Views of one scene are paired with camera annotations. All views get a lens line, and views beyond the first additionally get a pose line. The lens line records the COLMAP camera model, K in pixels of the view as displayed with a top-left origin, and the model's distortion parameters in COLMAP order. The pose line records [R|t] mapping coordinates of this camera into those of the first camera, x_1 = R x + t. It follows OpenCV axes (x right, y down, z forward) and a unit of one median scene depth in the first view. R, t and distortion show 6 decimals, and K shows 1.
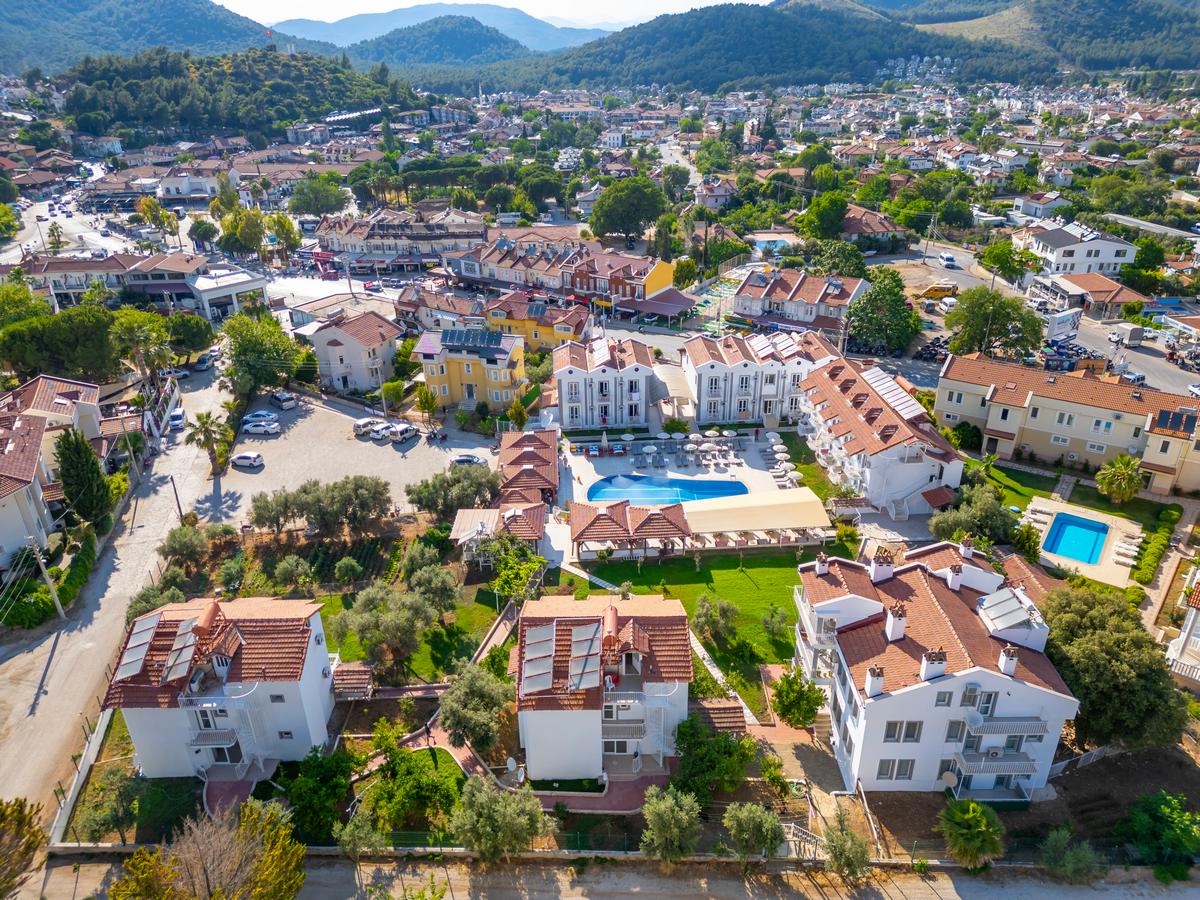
lens RADIAL K [[843.1, 0, 604.0], [0, 843.1, 460.0], [0, 0, 1]] dist [0.049319, -0.030798]
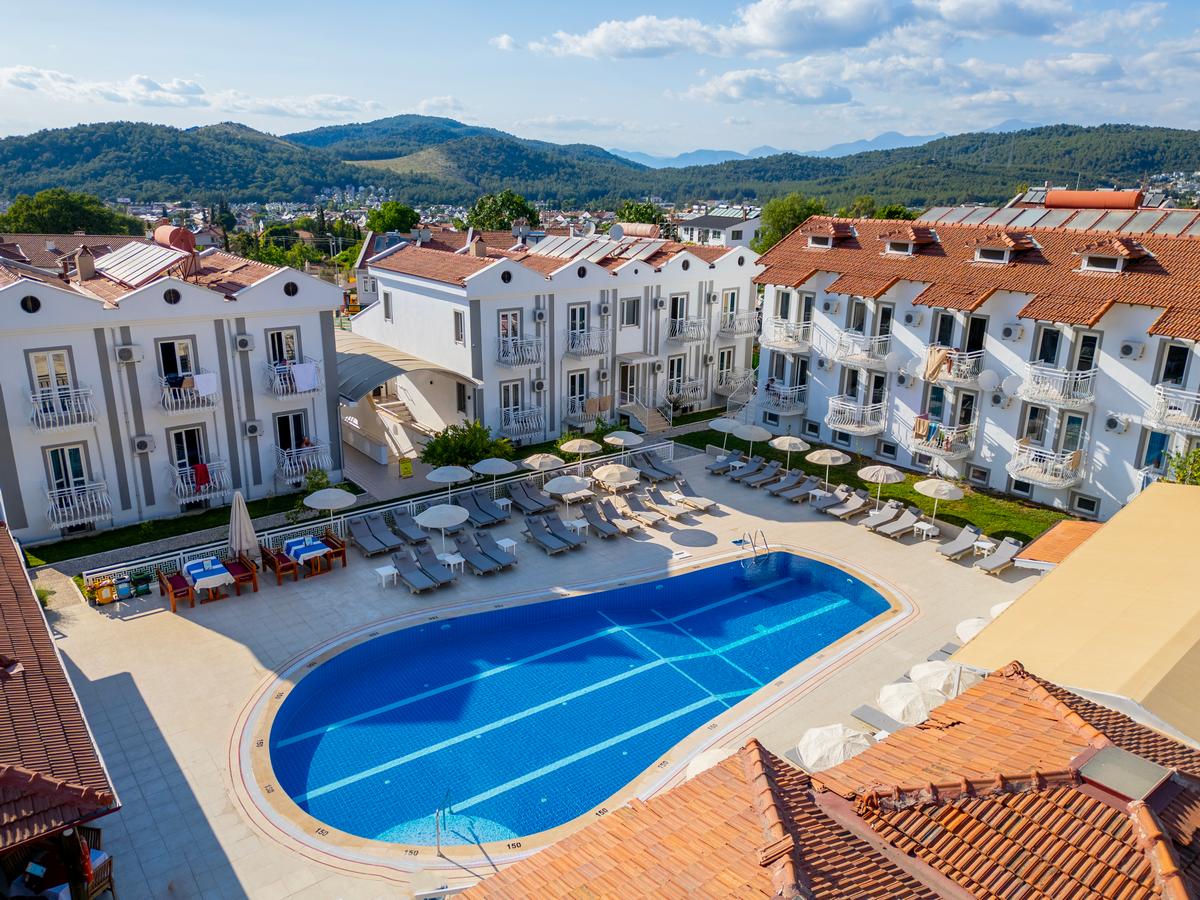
lens RADIAL K [[889.1, 0, 600.9], [0, 889.1, 449.1], [0, 0, 1]] dist [0.039795, -0.011028]
pose [[0.825959, -0.139988, 0.546072, -0.049851], [0.233817, 0.966497, -0.105894, 0.007253], [-0.512954, 0.215145, 0.831018, 0.664174]]
